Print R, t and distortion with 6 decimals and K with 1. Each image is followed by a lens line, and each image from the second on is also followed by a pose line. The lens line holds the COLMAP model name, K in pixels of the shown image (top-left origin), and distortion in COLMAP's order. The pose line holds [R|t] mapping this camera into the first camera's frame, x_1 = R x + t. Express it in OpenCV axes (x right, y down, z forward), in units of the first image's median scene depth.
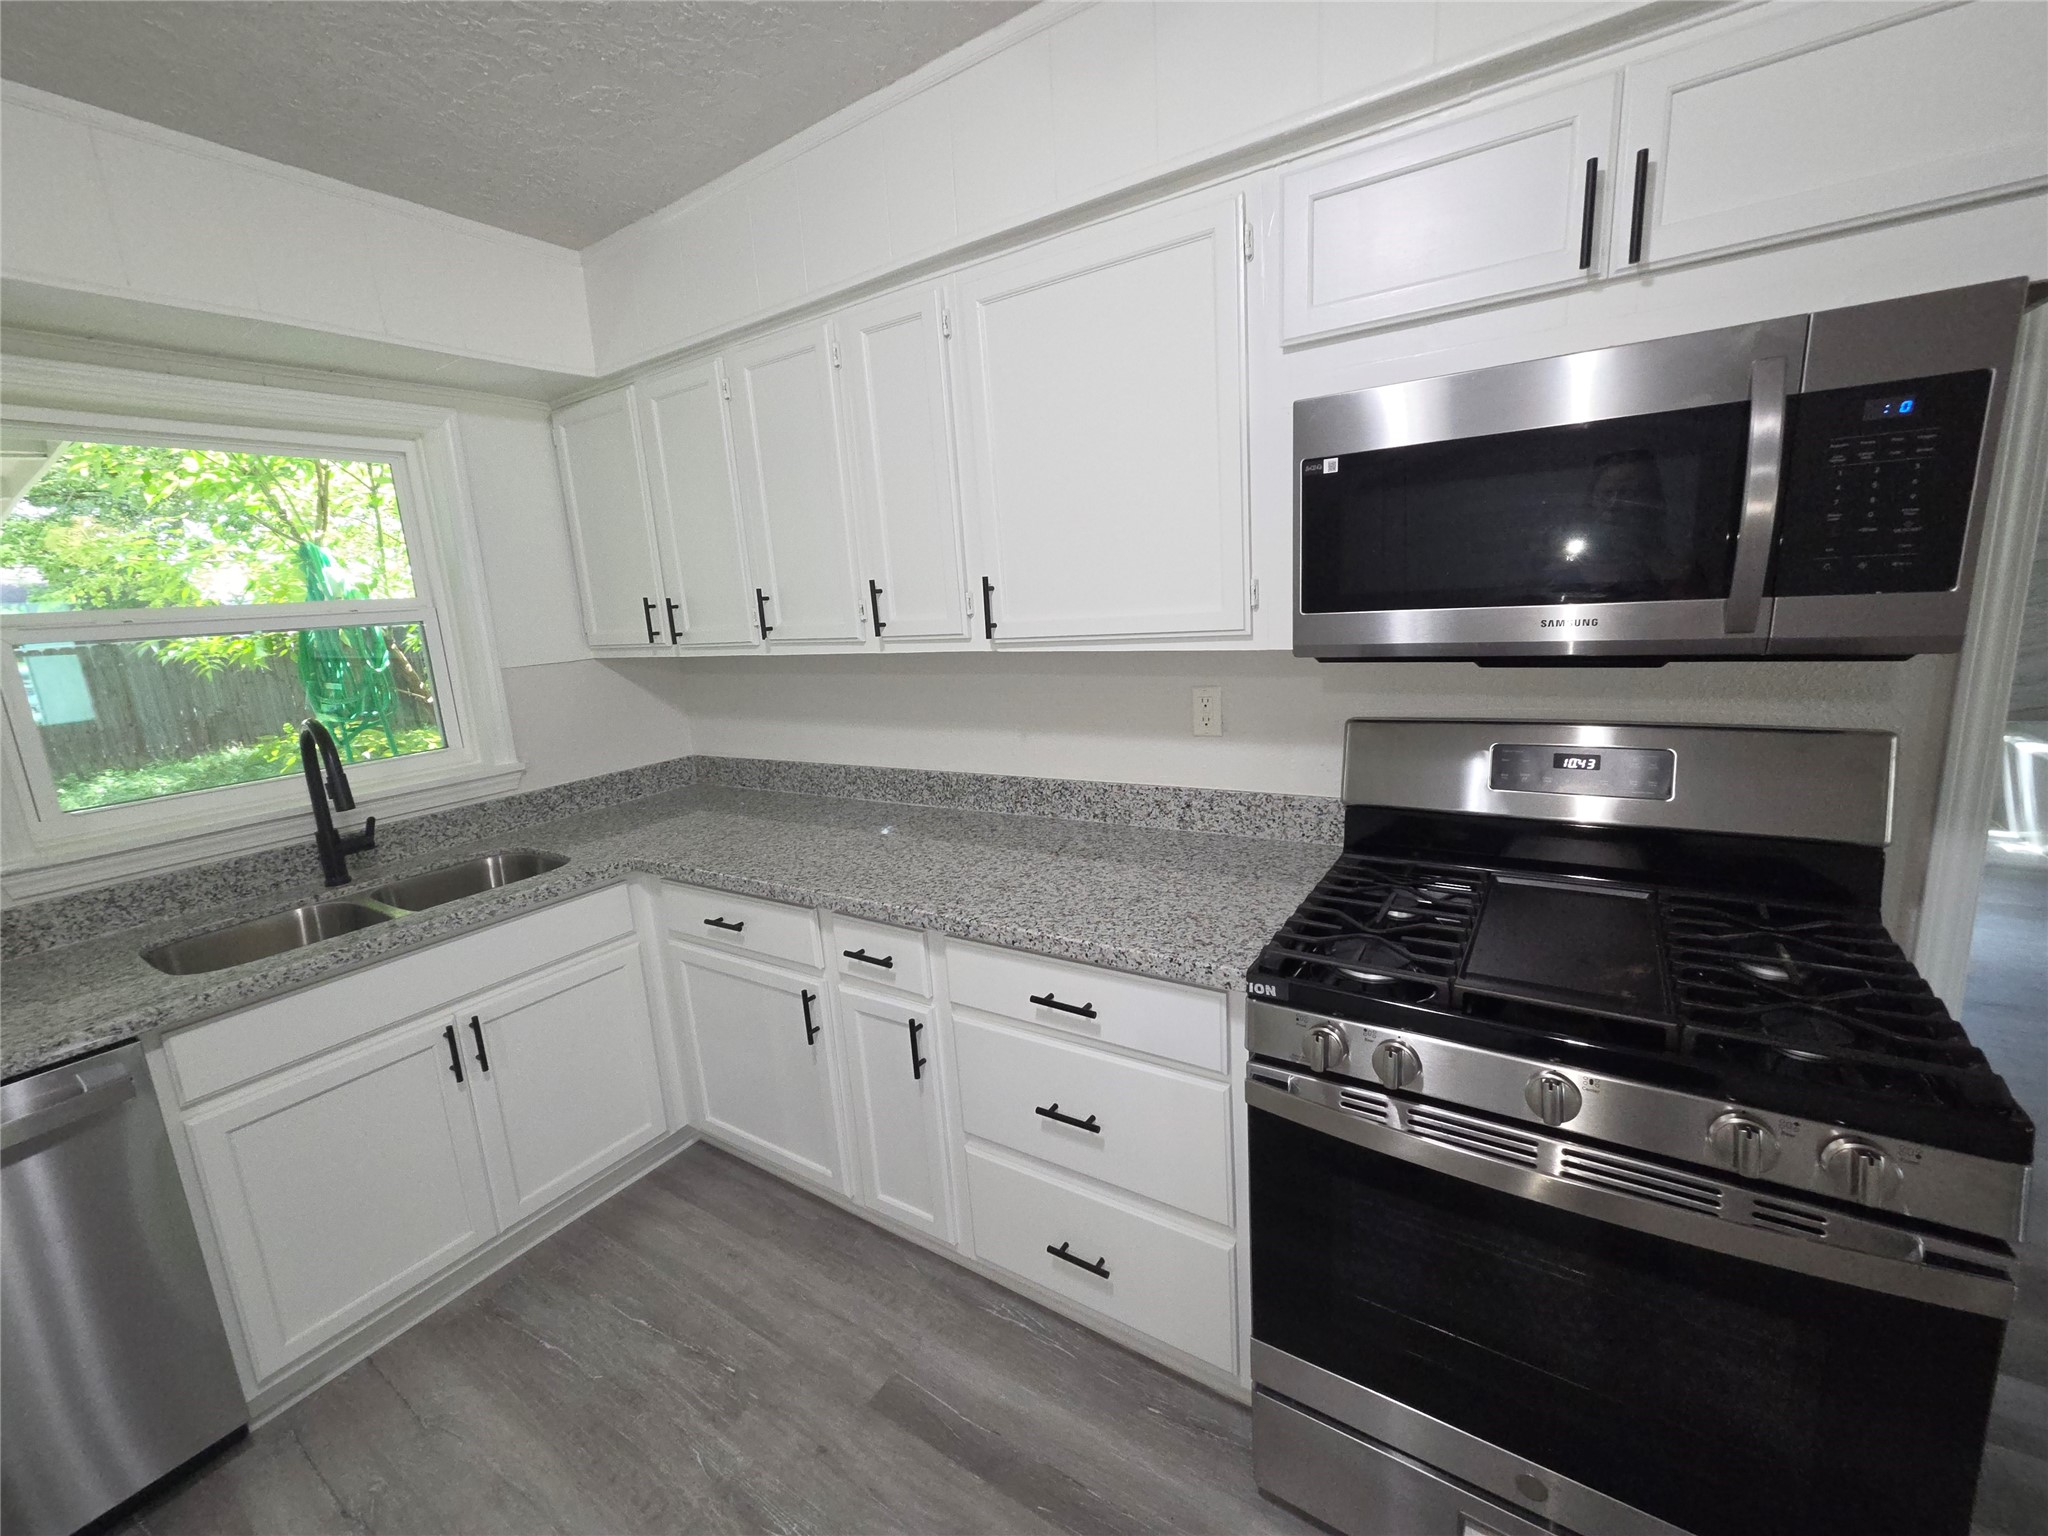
lens RADIAL K [[845.5, 0, 1014.9], [0, 845.5, 771.1], [0, 0, 1]] dist [-0.005836, 0.000212]
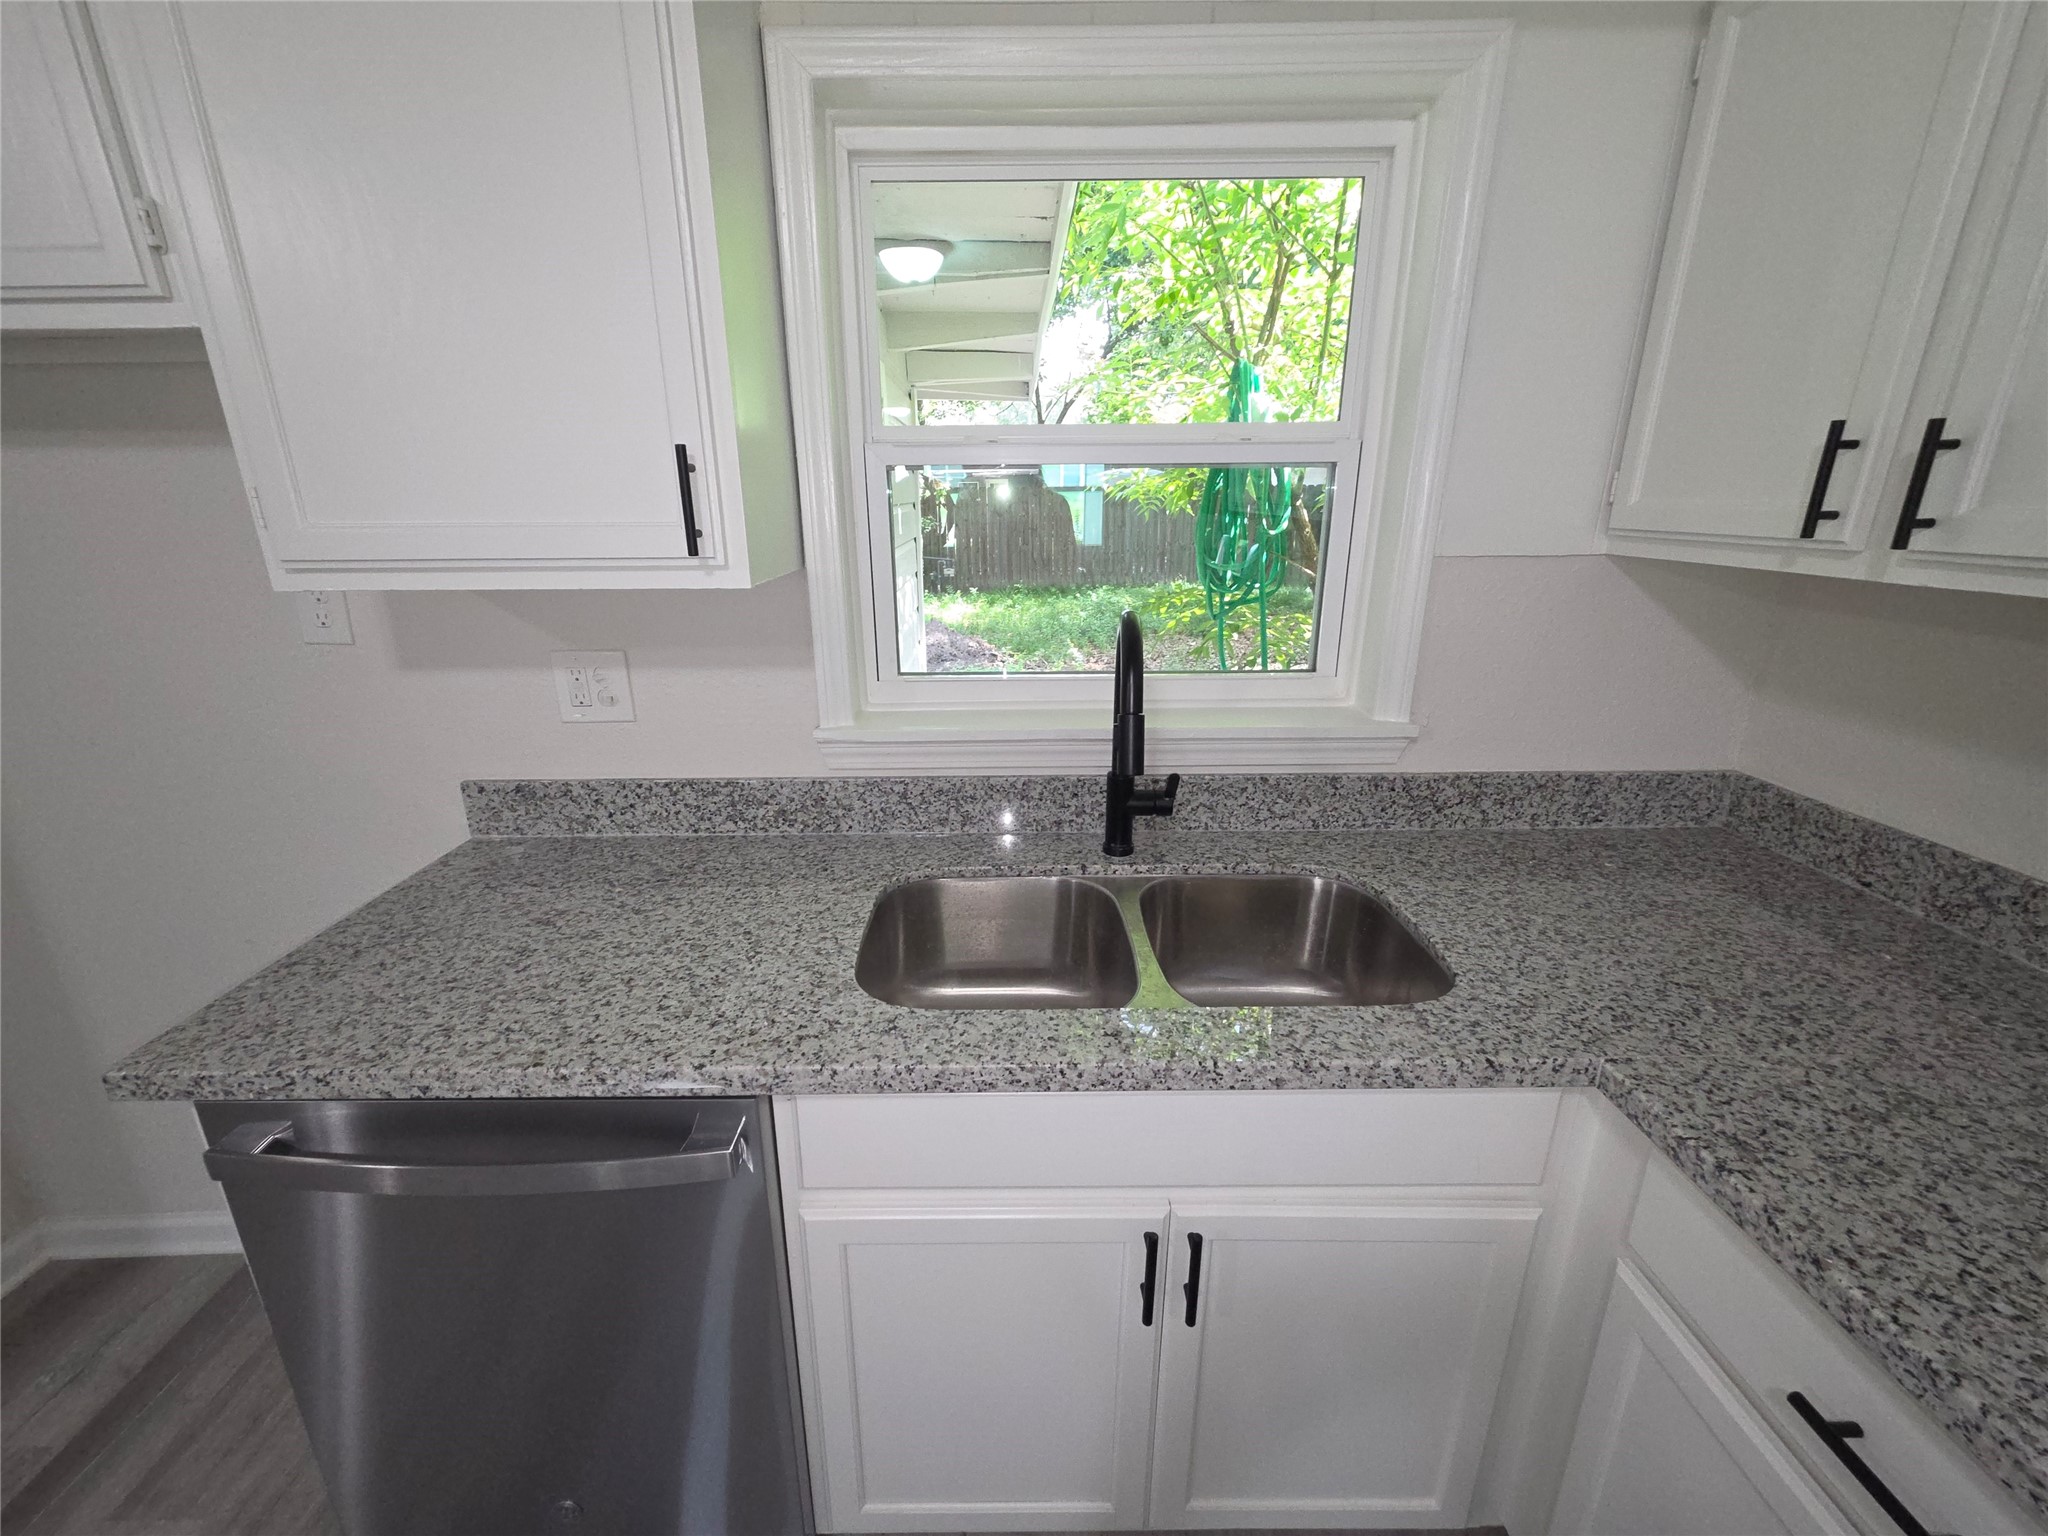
lens RADIAL K [[845.5, 0, 1019.2], [0, 845.5, 766.5], [0, 0, 1]] dist [-0.005836, 0.000212]
pose [[0.572240, 0.306988, -0.760460, -0.311277], [-0.197421, 0.951590, 0.235587, -0.069236], [0.795969, 0.015319, 0.605144, 0.465396]]
